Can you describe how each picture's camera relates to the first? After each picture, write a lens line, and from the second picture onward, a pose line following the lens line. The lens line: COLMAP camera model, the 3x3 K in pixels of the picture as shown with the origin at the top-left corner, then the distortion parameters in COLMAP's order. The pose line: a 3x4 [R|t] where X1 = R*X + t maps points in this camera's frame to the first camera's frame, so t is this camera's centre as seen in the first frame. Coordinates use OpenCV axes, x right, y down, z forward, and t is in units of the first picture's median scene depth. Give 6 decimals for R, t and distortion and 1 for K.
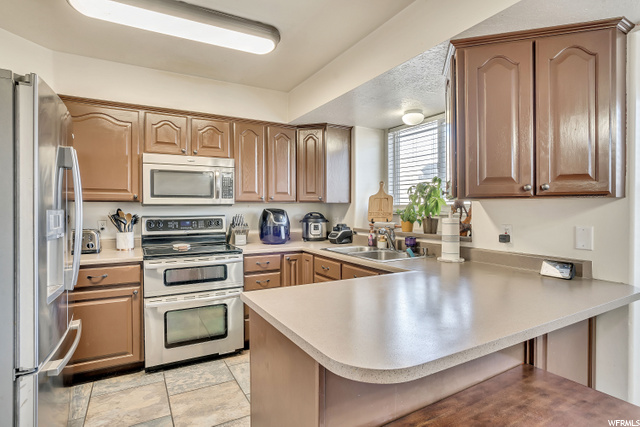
lens RADIAL K [[335.8, 0, 318.2], [0, 335.8, 207.6], [0, 0, 1]] dist [-0.000106, 0.000258]
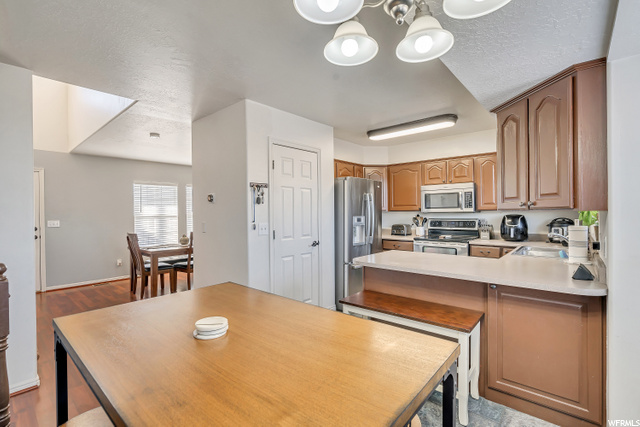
lens RADIAL K [[294.8, 0, 321.8], [0, 294.8, 211.5], [0, 0, 1]] dist [0.001804, 0.000897]
pose [[0.349005, -0.001331, -0.937120, 0.788649], [0.009397, 0.999954, 0.002080, -0.021668], [0.937074, -0.009532, 0.349001, -0.119344]]
